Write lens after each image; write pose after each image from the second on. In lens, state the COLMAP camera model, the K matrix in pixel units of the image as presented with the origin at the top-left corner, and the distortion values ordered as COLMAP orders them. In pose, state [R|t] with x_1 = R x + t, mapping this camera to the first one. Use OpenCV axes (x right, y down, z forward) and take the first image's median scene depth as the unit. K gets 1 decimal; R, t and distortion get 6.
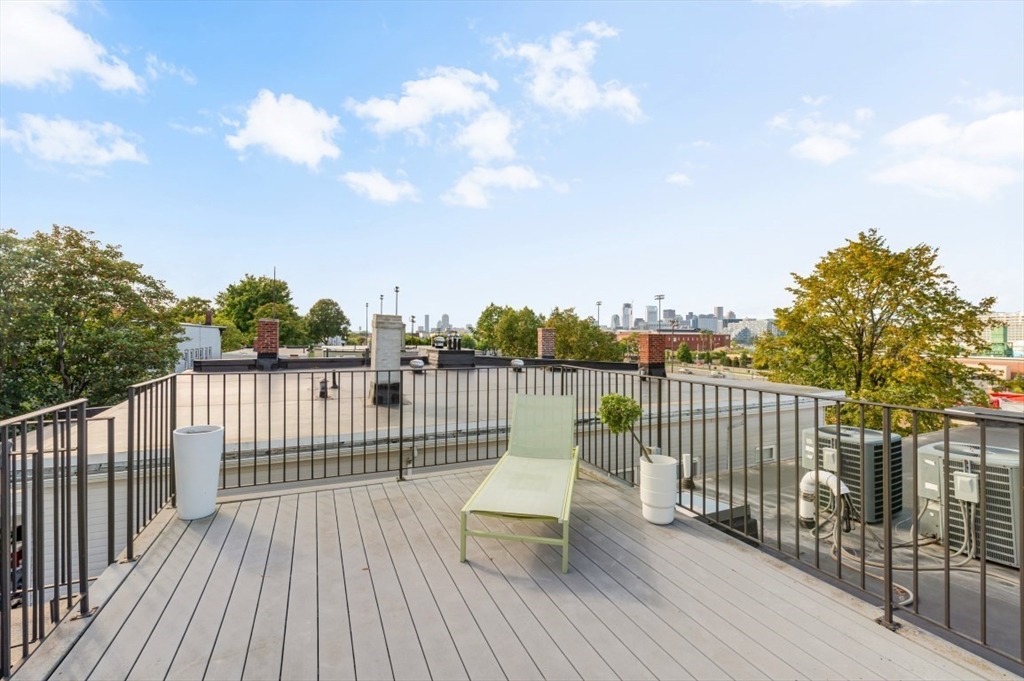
lens RADIAL K [[430.1, 0, 526.0], [0, 430.1, 338.2], [0, 0, 1]] dist [-0.057401, -0.000007]
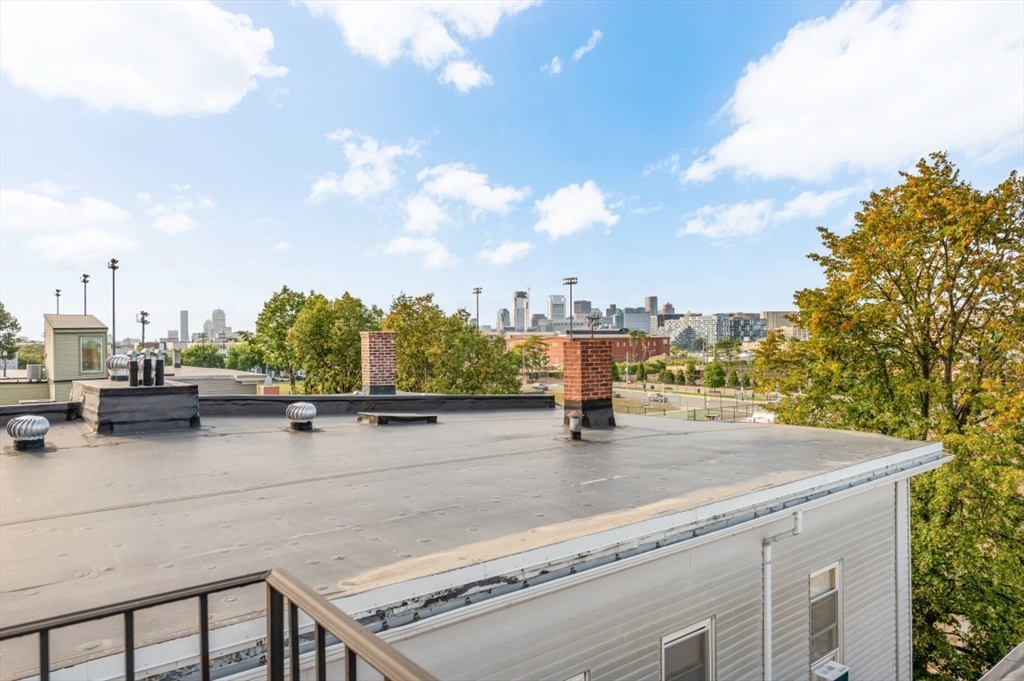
lens RADIAL K [[666.1, 0, 512.0], [0, 666.1, 340.5], [0, 0, 1]] dist [0.000030, 0.000216]
pose [[0.976184, -0.015502, 0.216390, 0.019361], [0.017252, 0.999832, -0.006198, -0.003005], [-0.216258, 0.009784, 0.976287, 0.118908]]
